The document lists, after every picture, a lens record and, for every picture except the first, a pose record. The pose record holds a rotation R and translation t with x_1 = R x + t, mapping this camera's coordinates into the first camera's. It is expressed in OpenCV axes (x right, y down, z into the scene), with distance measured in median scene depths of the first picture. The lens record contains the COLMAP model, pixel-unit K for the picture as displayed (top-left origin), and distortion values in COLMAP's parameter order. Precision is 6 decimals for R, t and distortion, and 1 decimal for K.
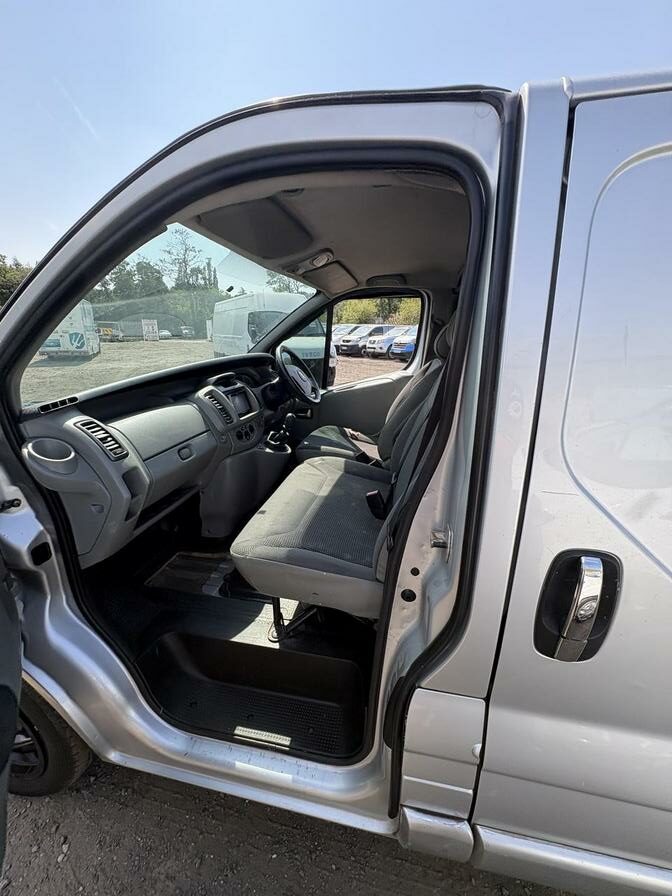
lens RADIAL K [[356.7, 0, 337.3], [0, 356.7, 449.7], [0, 0, 1]] dist [-0.000585, 0.000161]
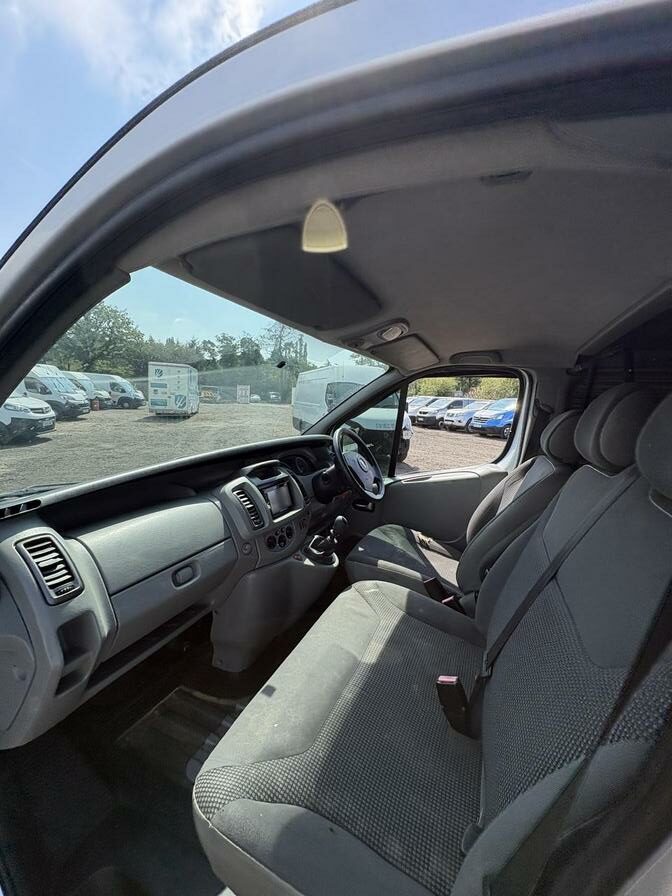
lens RADIAL K [[356.7, 0, 338.8], [0, 356.7, 445.8], [0, 0, 1]] dist [-0.000585, 0.000161]
pose [[0.977465, 0.065236, -0.200764, 0.009893], [-0.102440, 0.978149, -0.180916, -0.120770], [0.184575, 0.197406, 0.962789, 0.244717]]
